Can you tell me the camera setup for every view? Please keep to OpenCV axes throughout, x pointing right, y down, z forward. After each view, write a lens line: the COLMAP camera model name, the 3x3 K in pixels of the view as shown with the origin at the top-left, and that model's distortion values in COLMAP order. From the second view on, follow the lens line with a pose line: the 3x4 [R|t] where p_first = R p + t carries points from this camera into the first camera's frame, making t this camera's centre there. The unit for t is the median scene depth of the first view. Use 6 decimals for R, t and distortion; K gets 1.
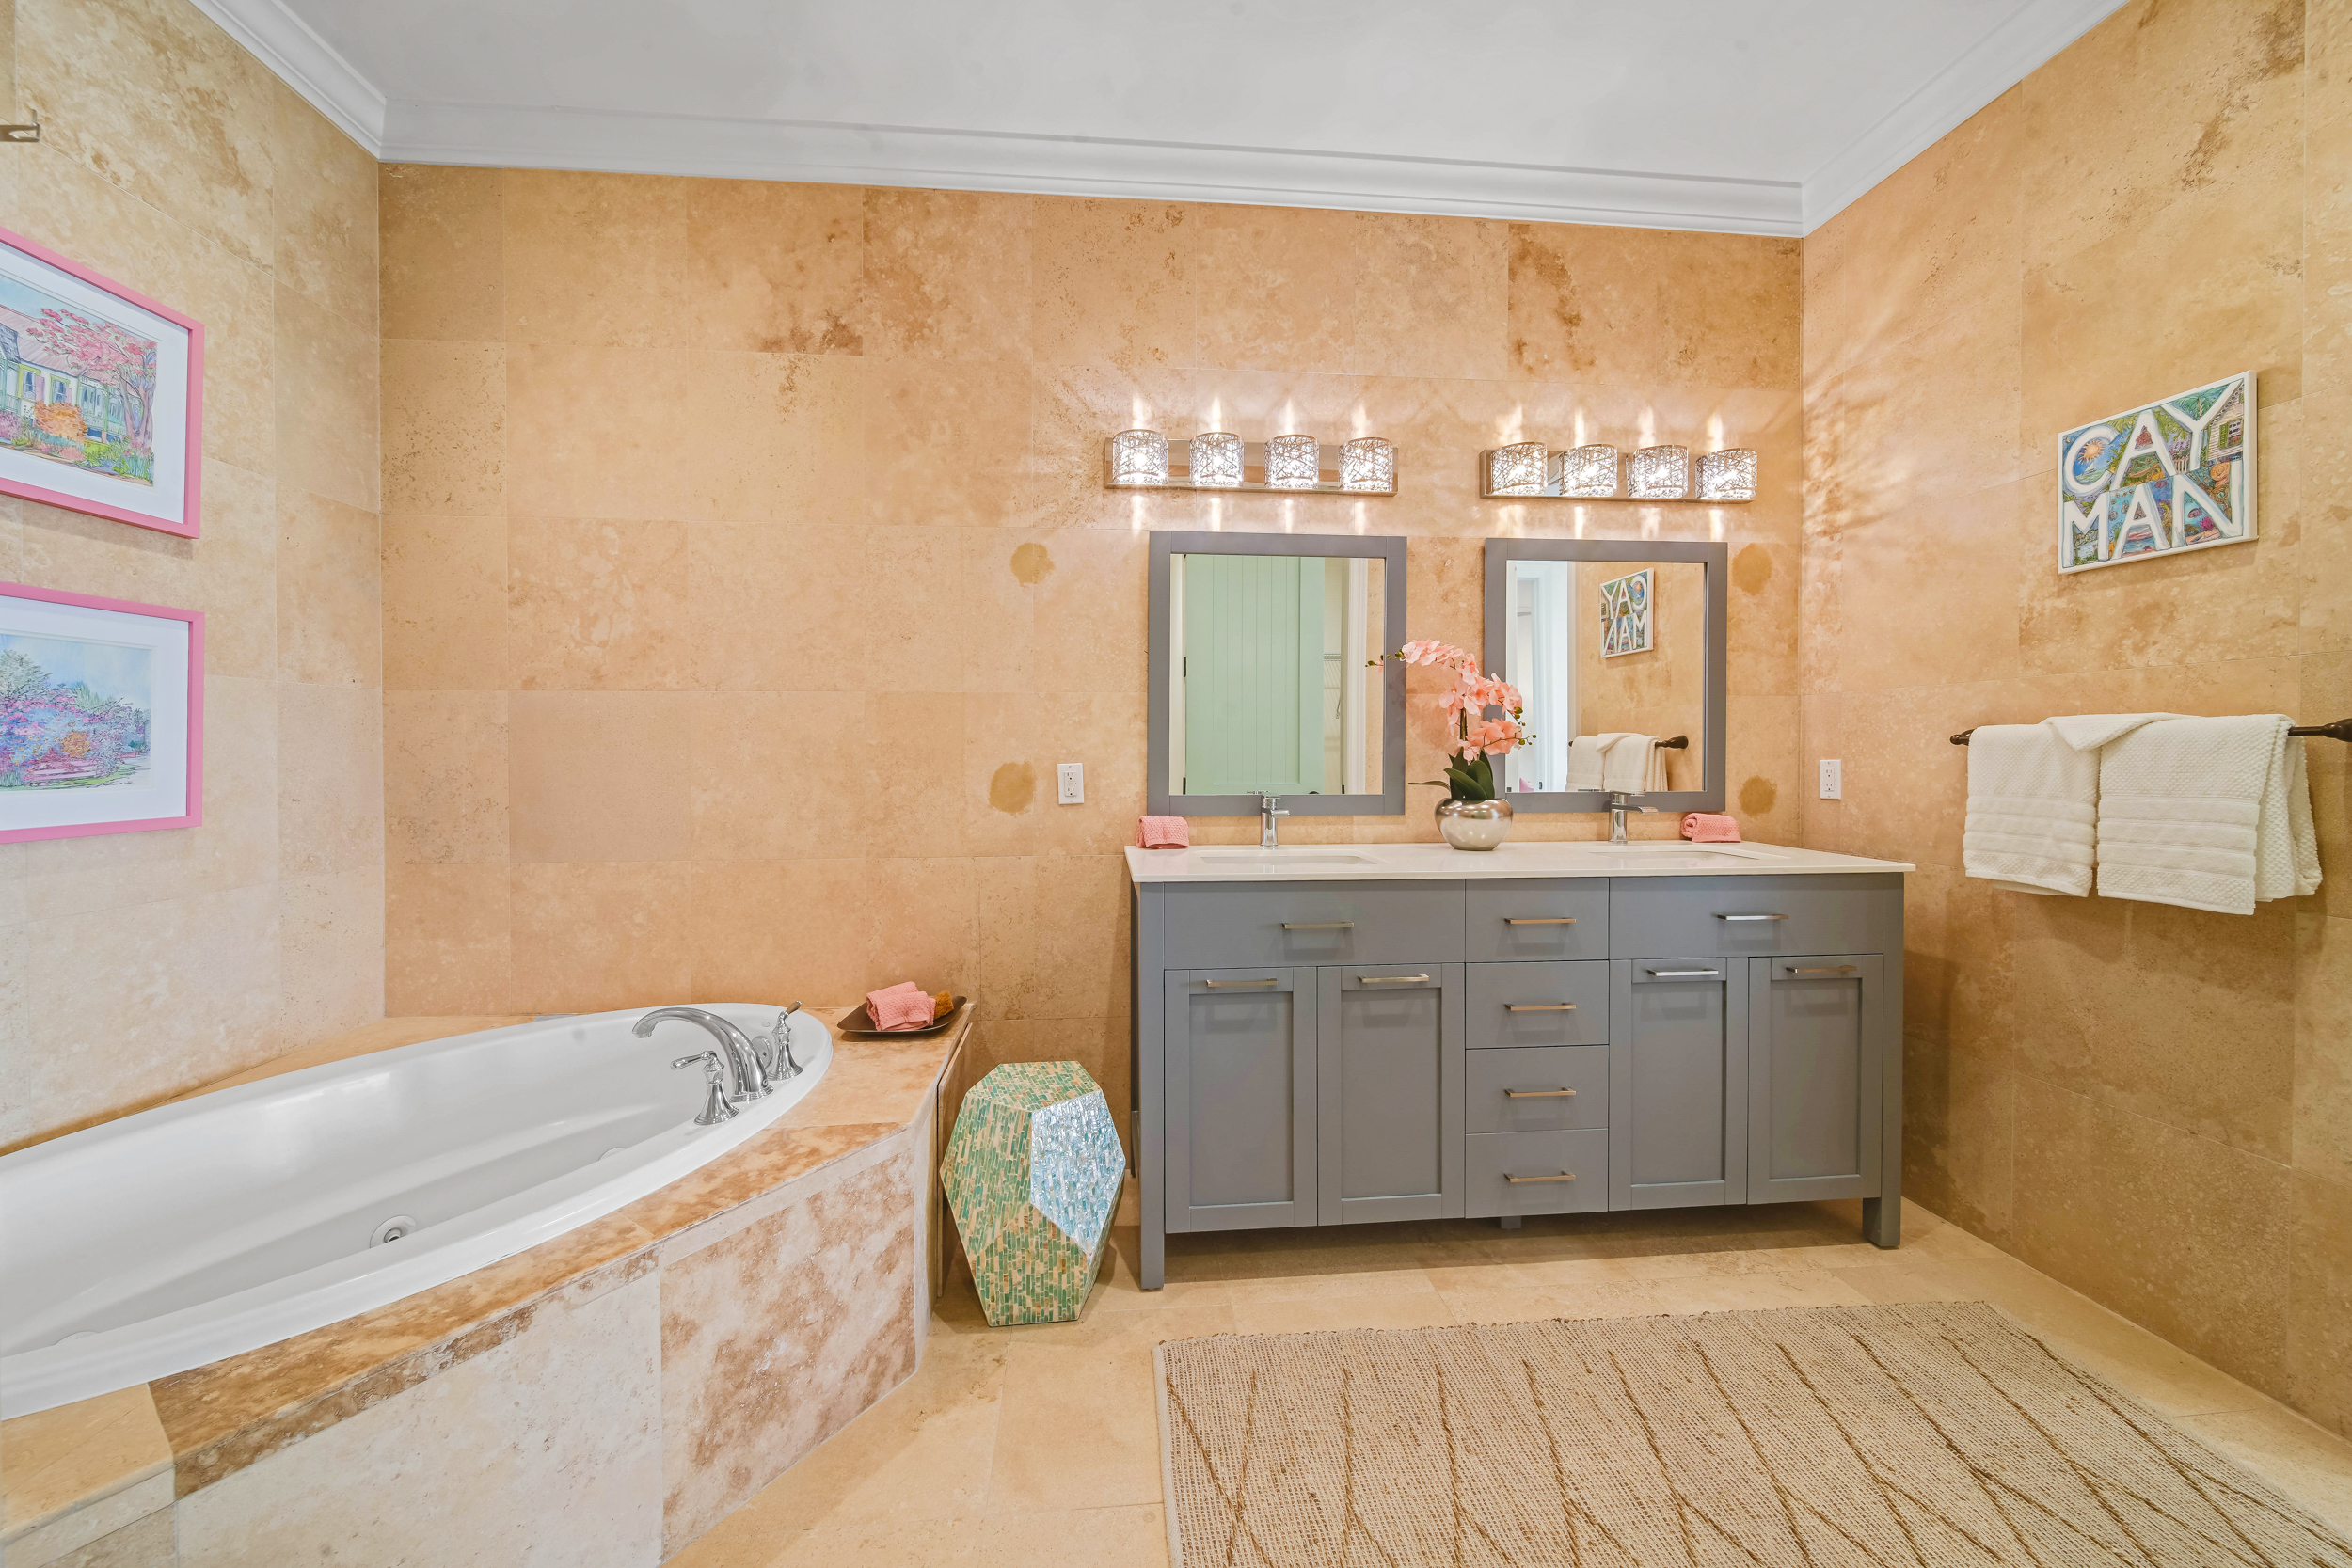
lens RADIAL K [[840.3, 0, 1167.3], [0, 840.3, 760.4], [0, 0, 1]] dist [-0.001124, -0.000388]
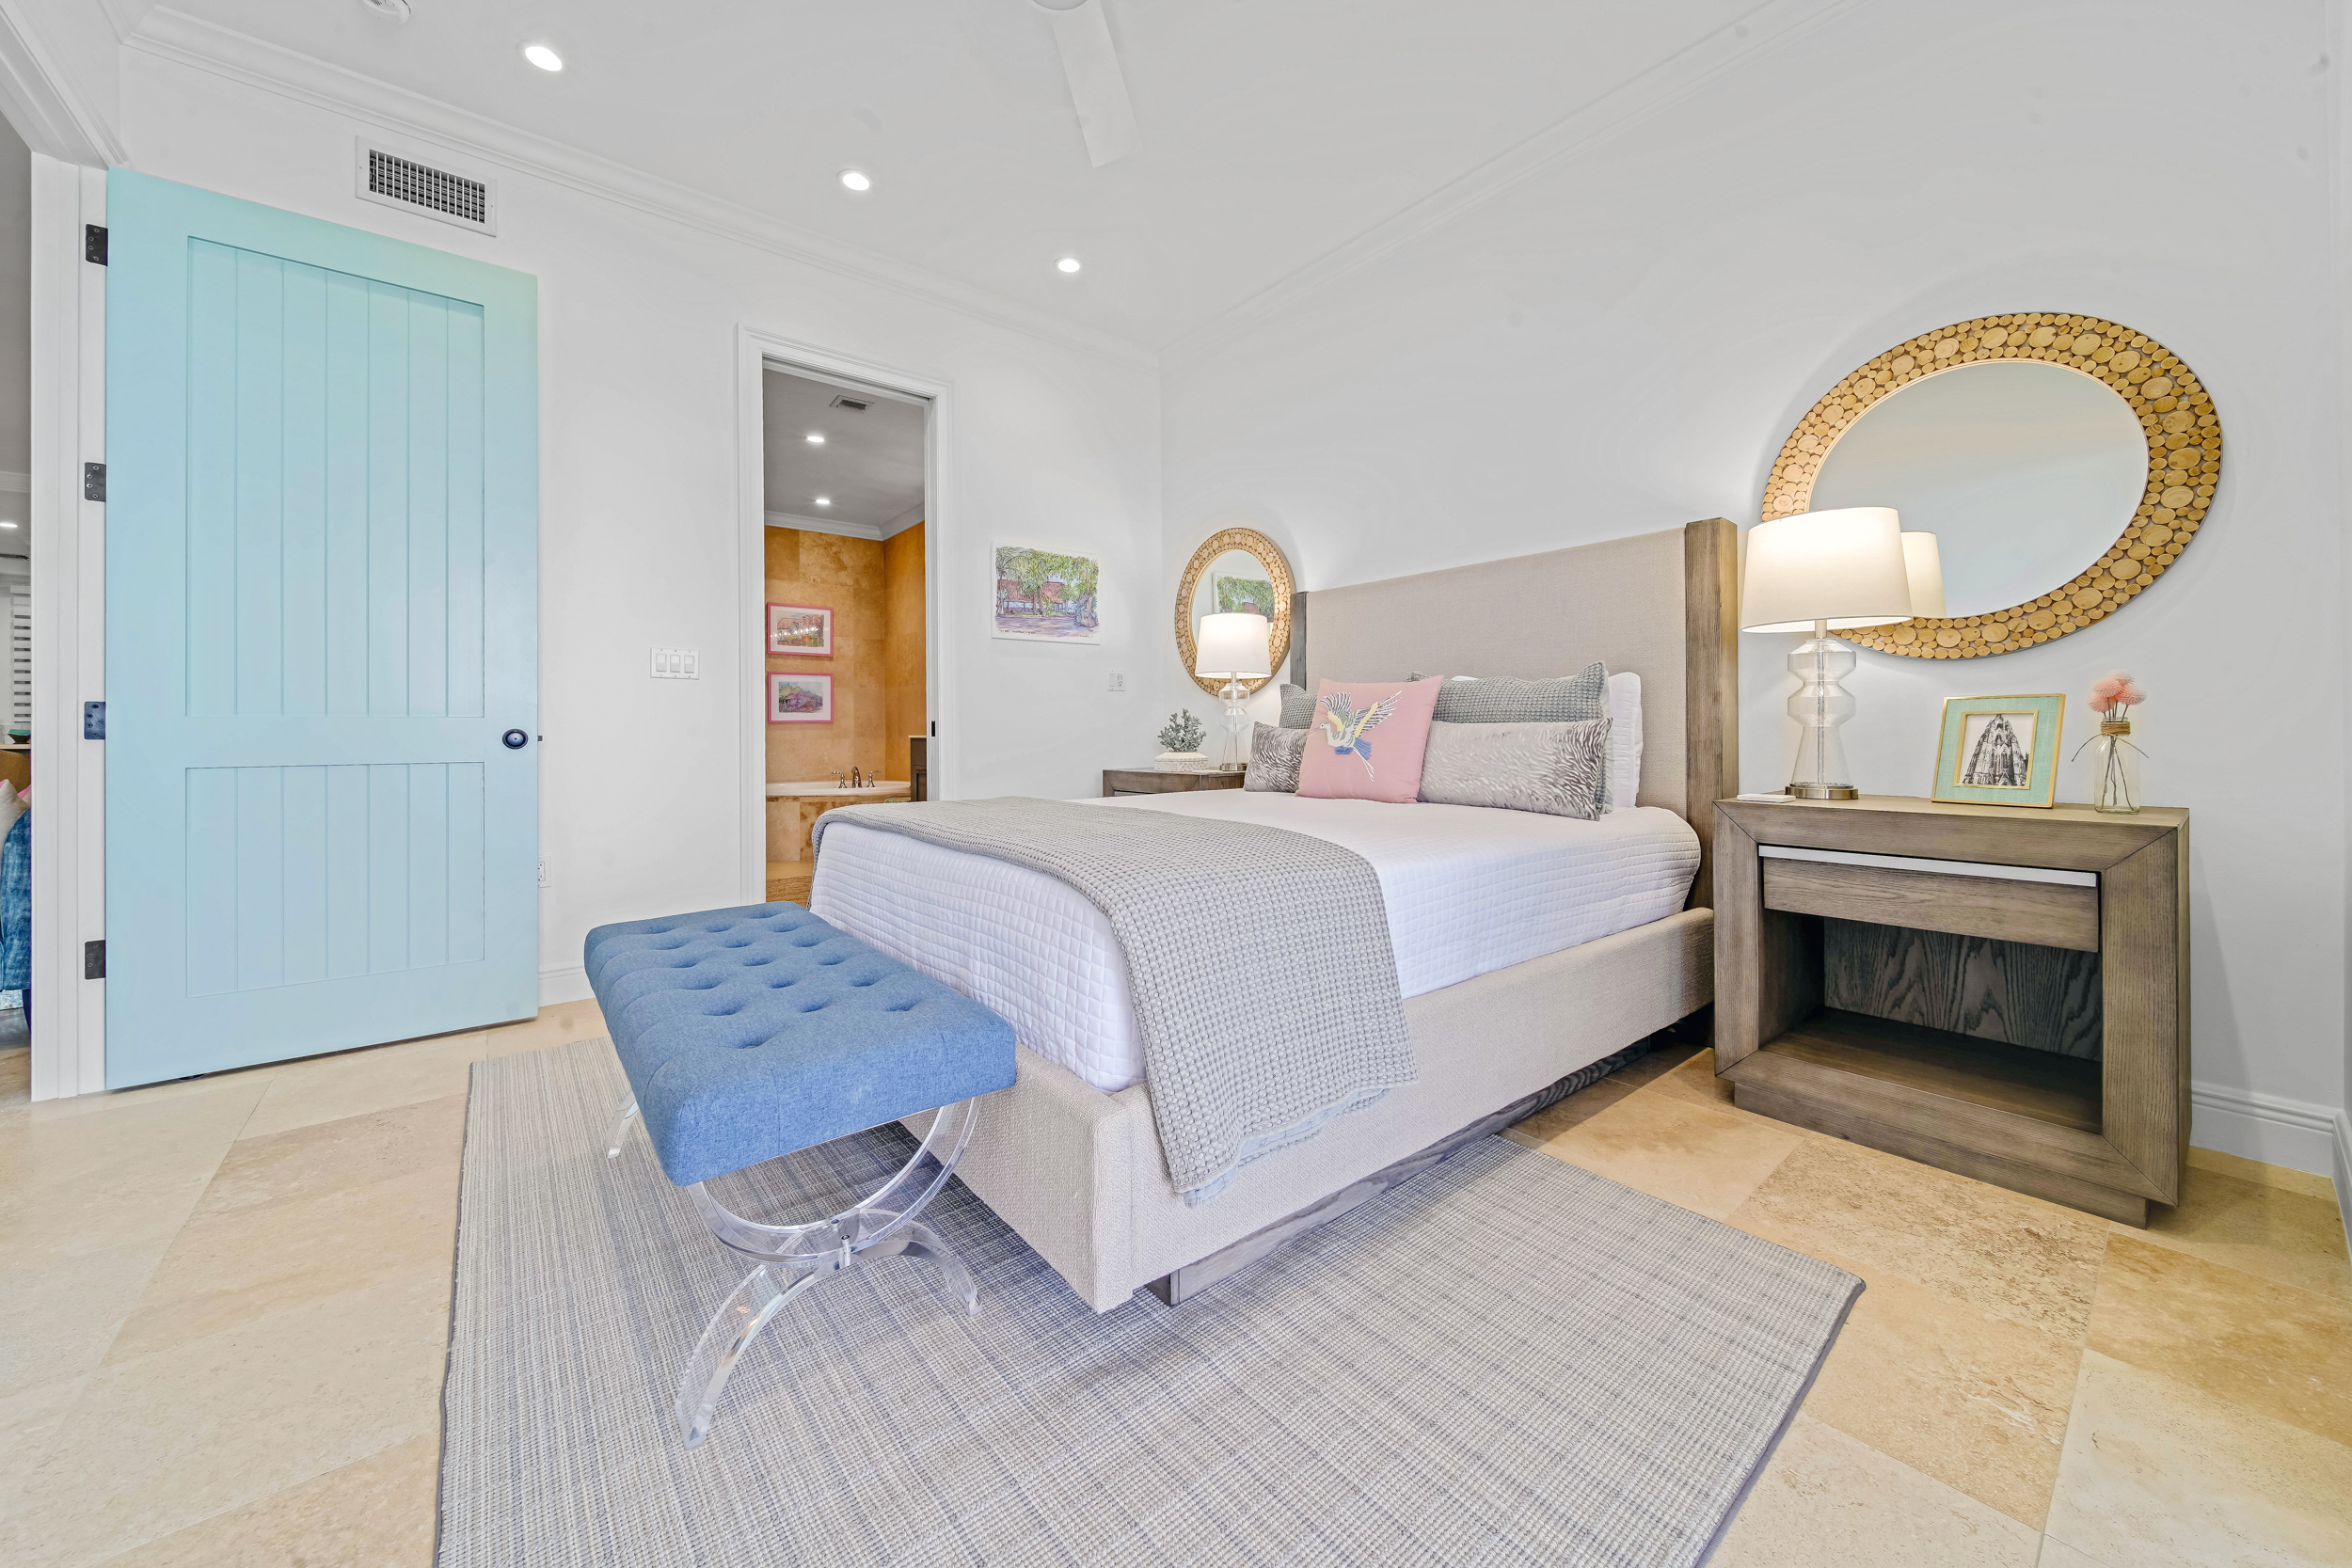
lens RADIAL K [[855.6, 0, 1182.9], [0, 855.6, 725.7], [0, 0, 1]] dist [0.000875, 0.000013]
pose [[0.561552, -0.001284, -0.827440, 2.688724], [-0.000986, 0.999997, -0.002220, 0.078825], [0.827441, 0.002062, 0.561549, 0.005041]]
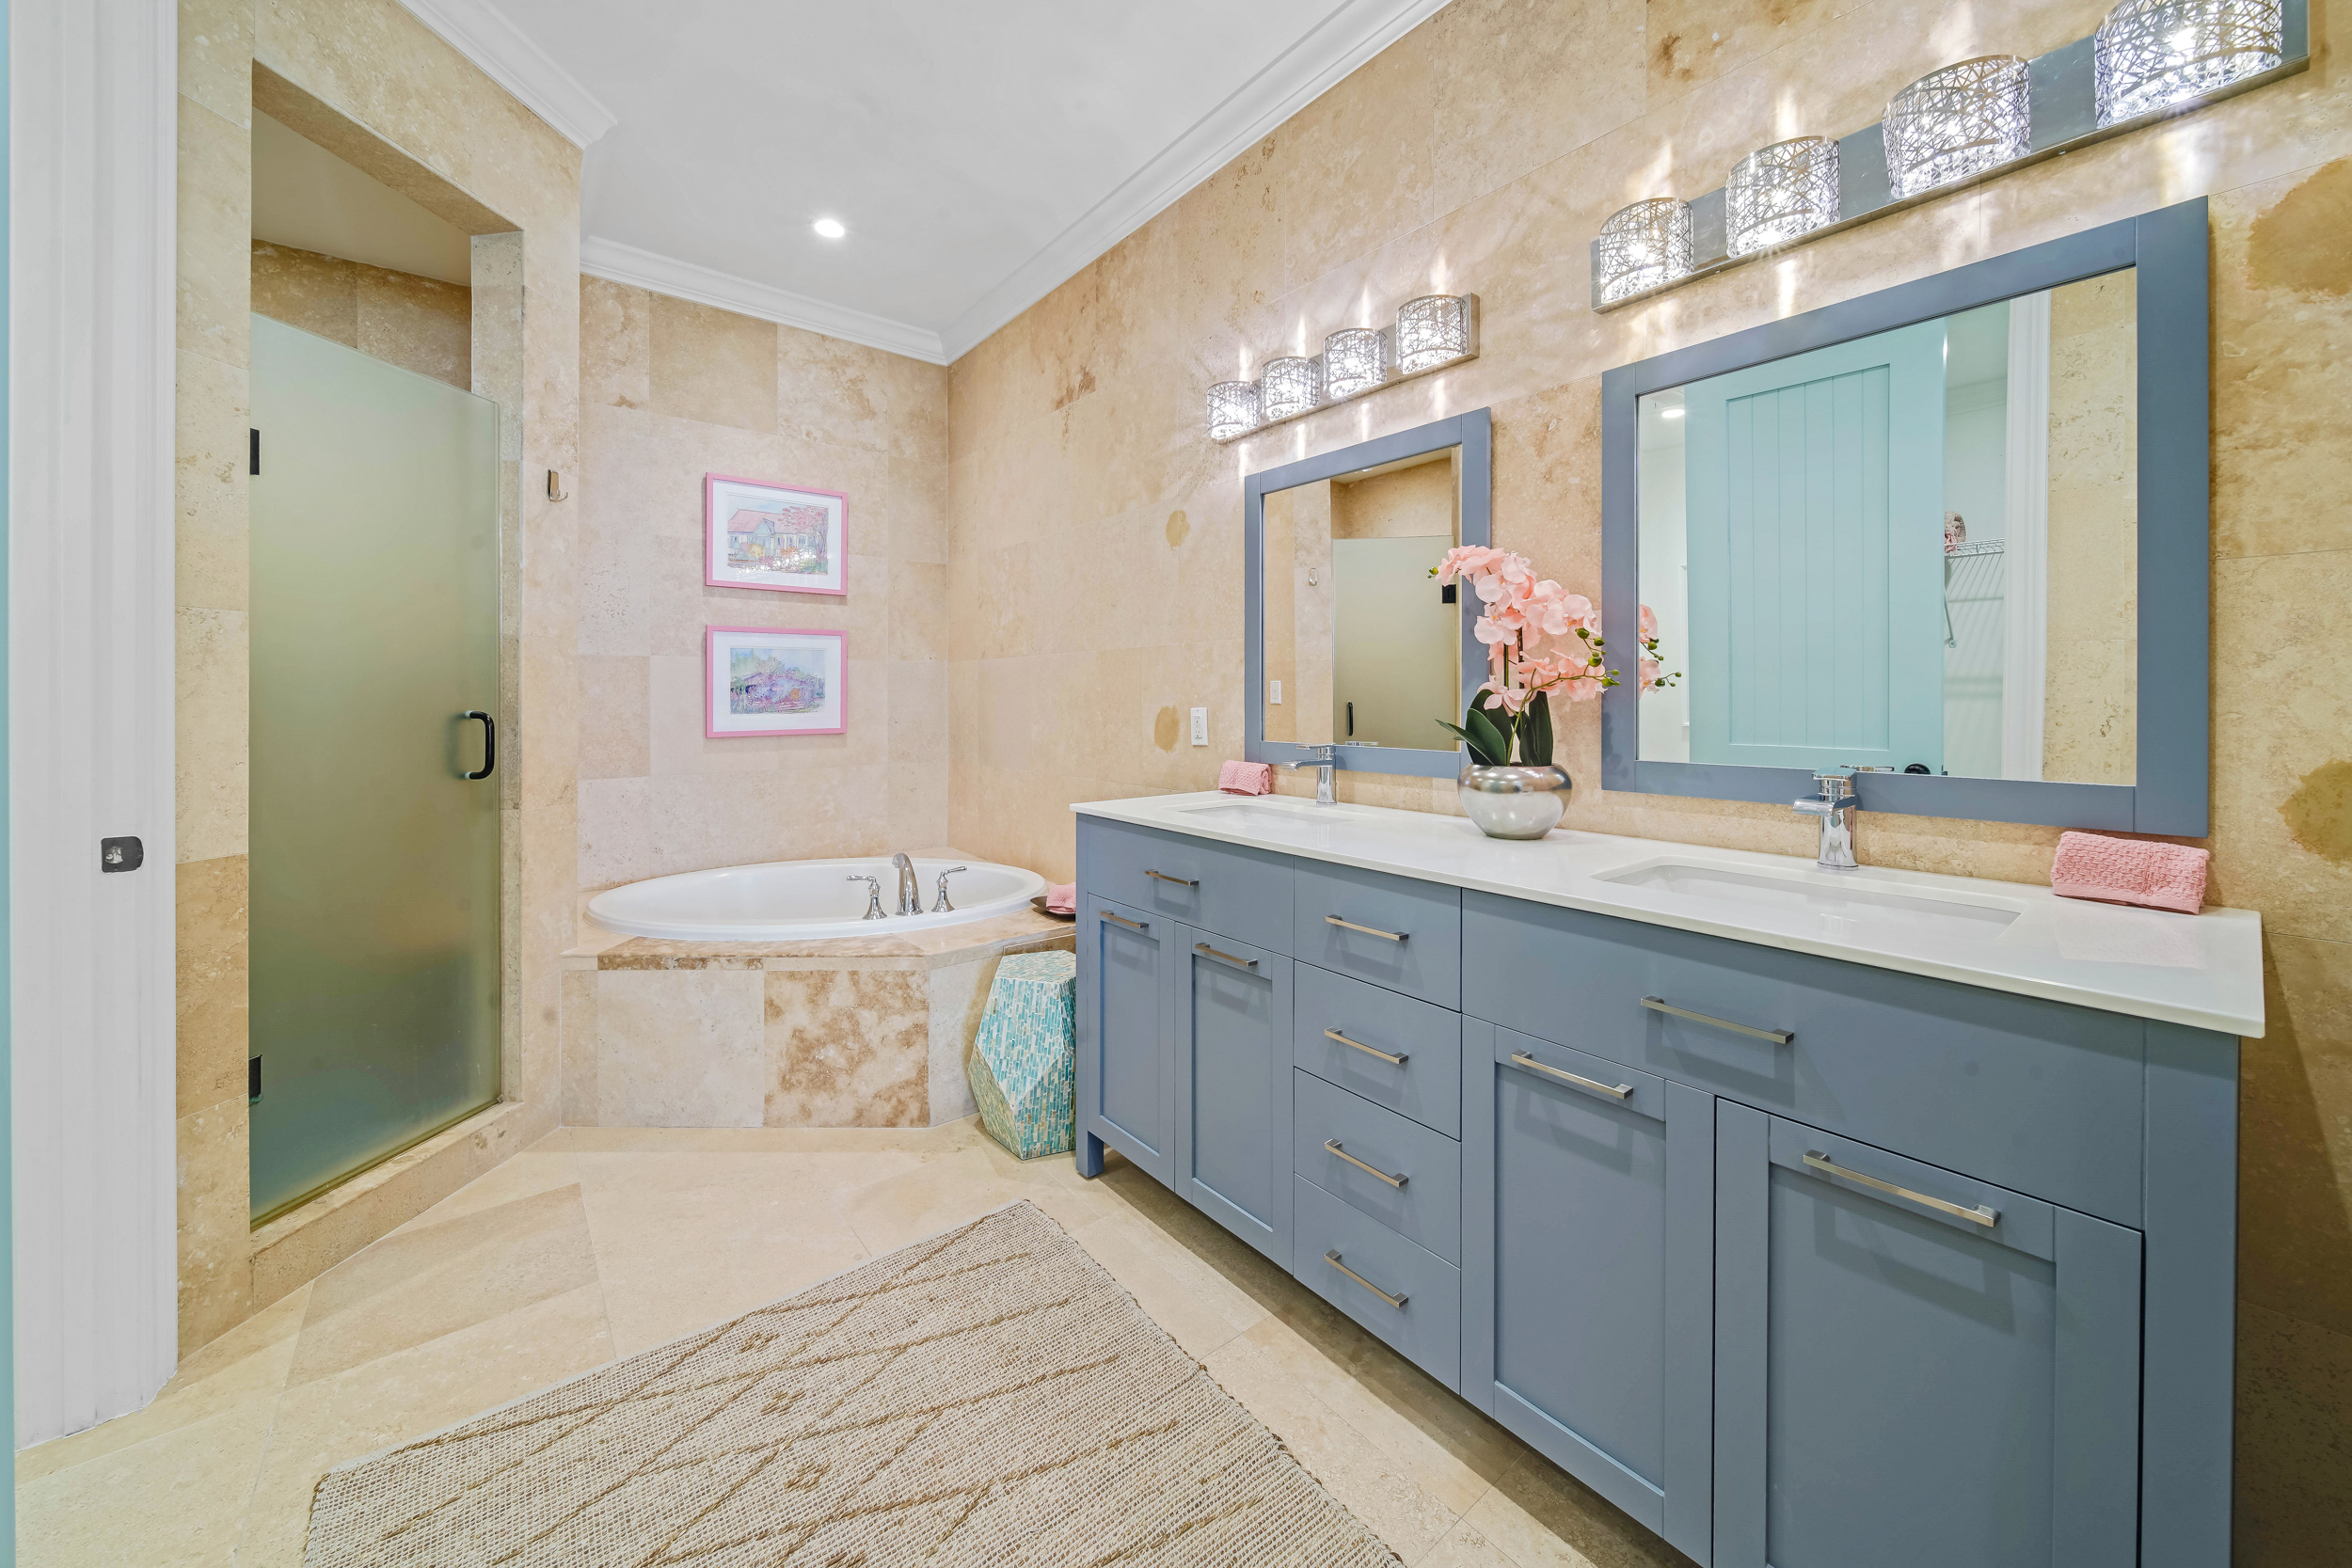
lens RADIAL K [[866.4, 0, 1170.5], [0, 866.4, 700.7], [0, 0, 1]] dist [-0.001386, -0.000295]
pose [[0.548715, 0.002756, -0.836005, 0.826322], [-0.007331, 0.999972, -0.001515, -0.003636], [0.835978, 0.006960, 0.548720, 0.372684]]
